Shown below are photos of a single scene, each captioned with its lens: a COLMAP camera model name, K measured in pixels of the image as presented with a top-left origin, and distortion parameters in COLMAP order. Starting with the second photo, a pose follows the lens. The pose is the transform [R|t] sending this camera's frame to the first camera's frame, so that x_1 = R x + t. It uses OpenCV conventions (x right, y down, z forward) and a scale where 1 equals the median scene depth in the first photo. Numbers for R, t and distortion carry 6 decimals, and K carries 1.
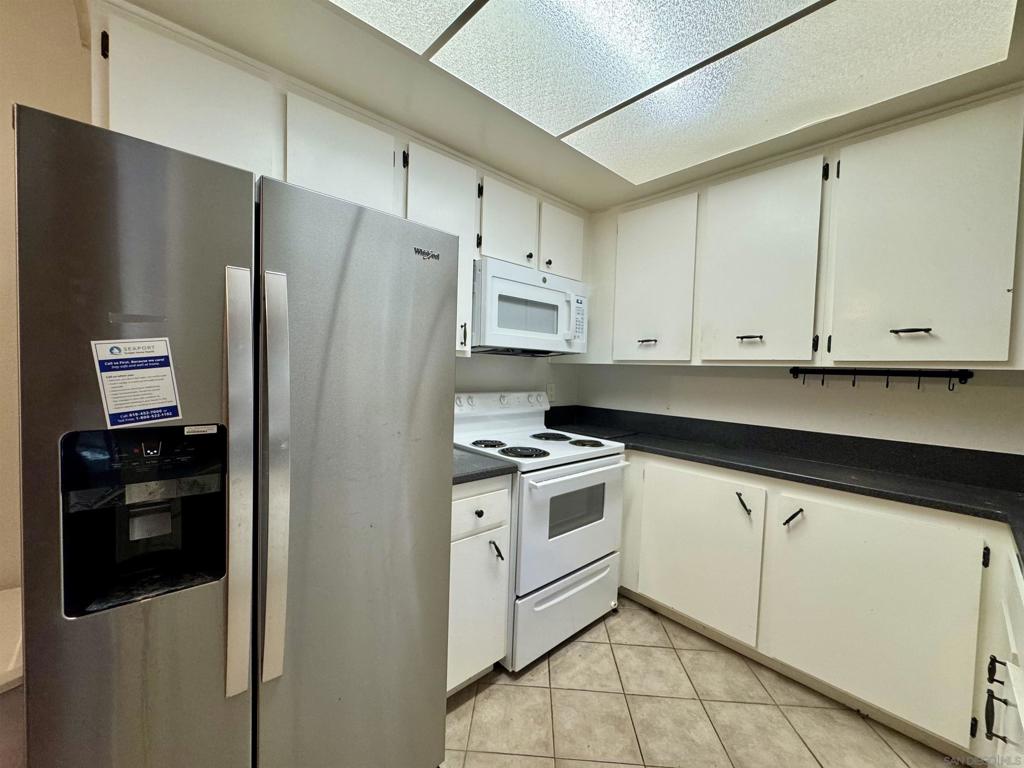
lens RADIAL K [[407.8, 0, 511.6], [0, 407.8, 383.4], [0, 0, 1]] dist [-0.001603, 0.000383]
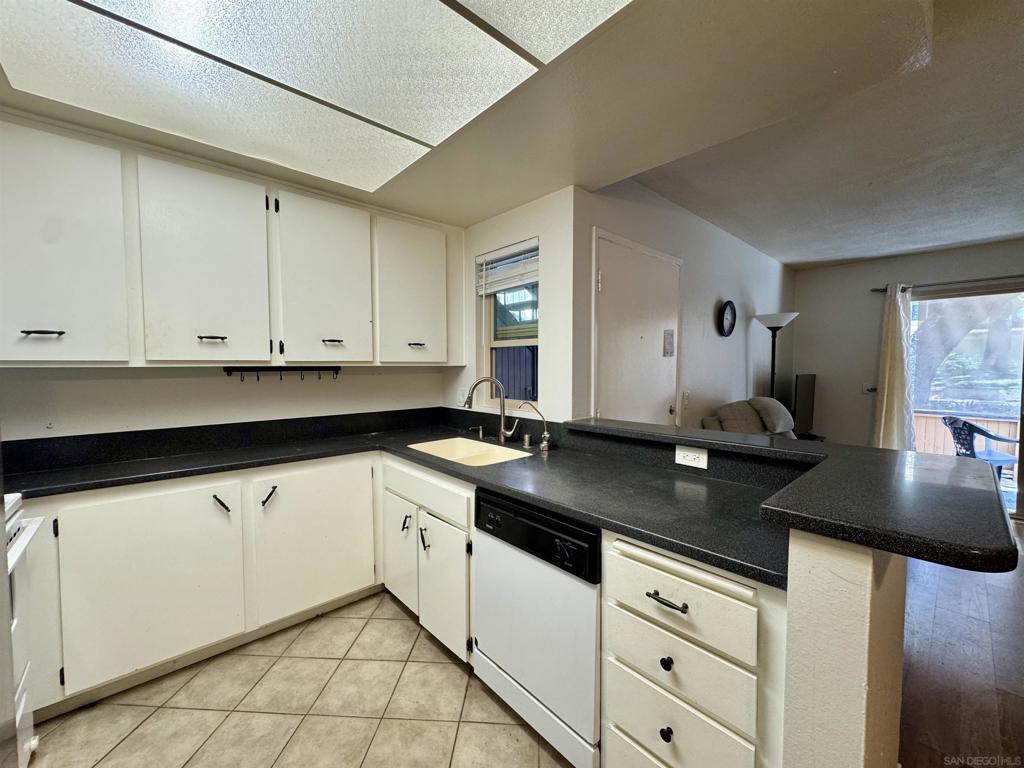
lens RADIAL K [[407.8, 0, 511.6], [0, 407.8, 383.4], [0, 0, 1]] dist [-0.001603, 0.000383]
pose [[0.007678, -0.073682, 0.997252, -0.423246], [0.040725, 0.996477, 0.073311, -0.046970], [-0.999141, 0.040050, 0.010652, 0.275010]]
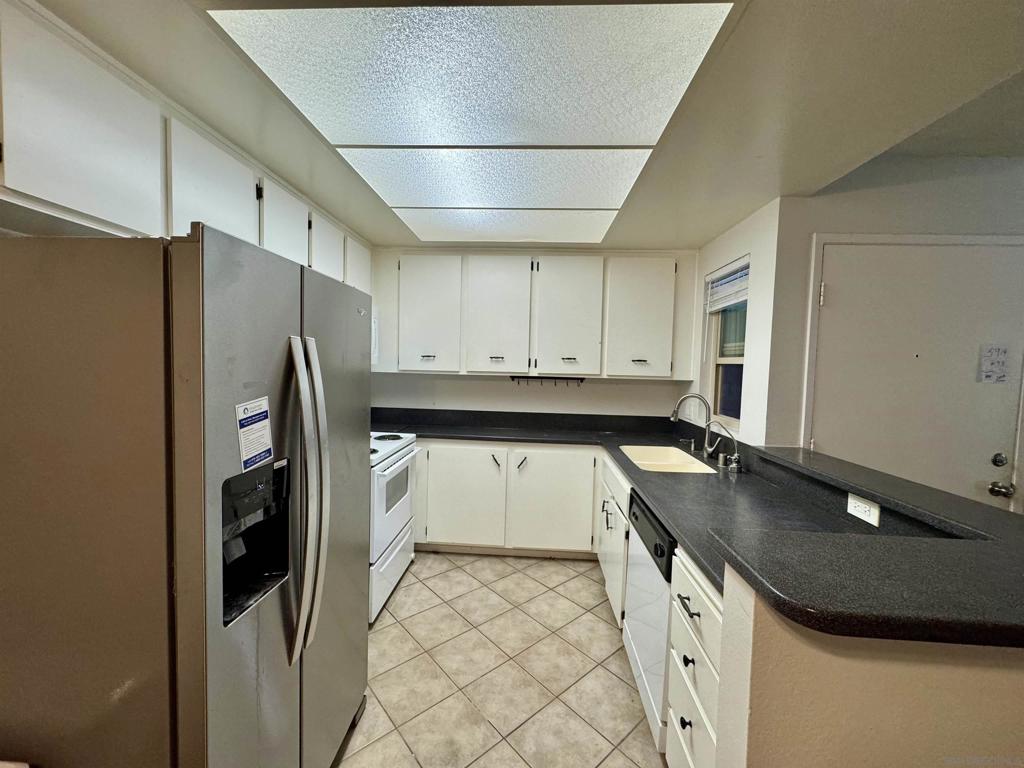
lens RADIAL K [[407.8, 0, 511.6], [0, 407.8, 383.4], [0, 0, 1]] dist [-0.001603, 0.000383]
pose [[0.716179, -0.046853, 0.696342, -0.517137], [0.023043, 0.998787, 0.043504, -0.083367], [-0.697536, -0.015111, 0.716391, -0.202557]]
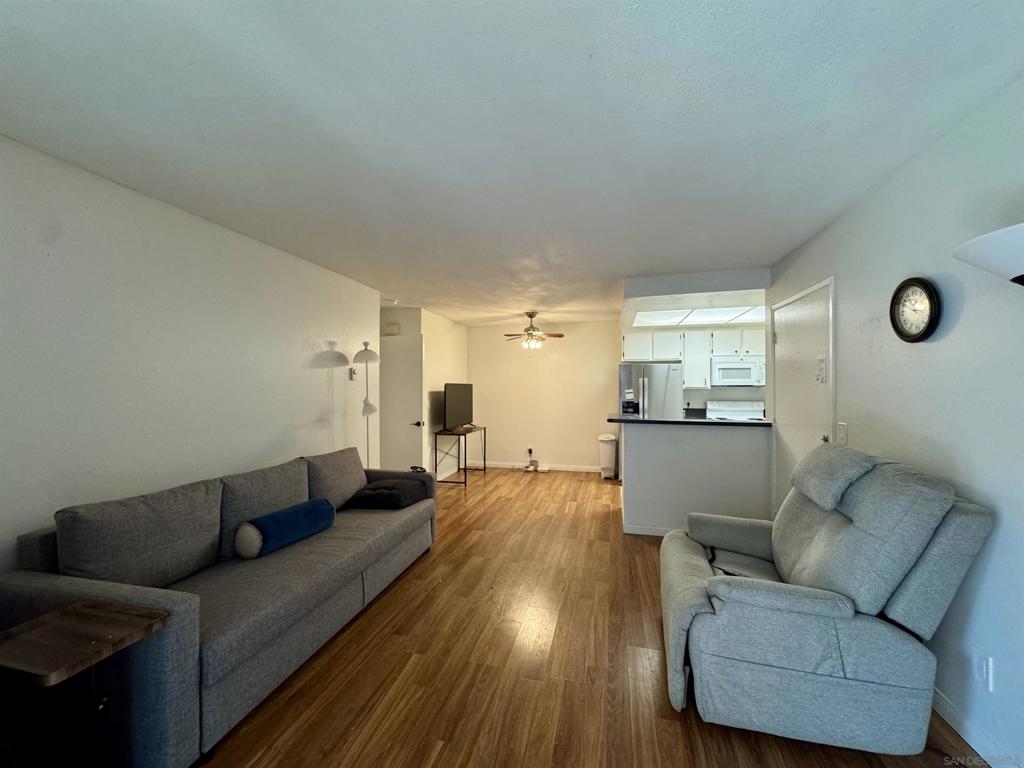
lens RADIAL K [[407.8, 0, 511.6], [0, 407.8, 383.4], [0, 0, 1]] dist [-0.001603, 0.000383]
pose [[0.551326, -0.036437, -0.833494, 1.822866], [-0.015962, 0.998402, -0.054204, 0.097319], [0.834137, 0.043188, 0.549863, -2.171323]]
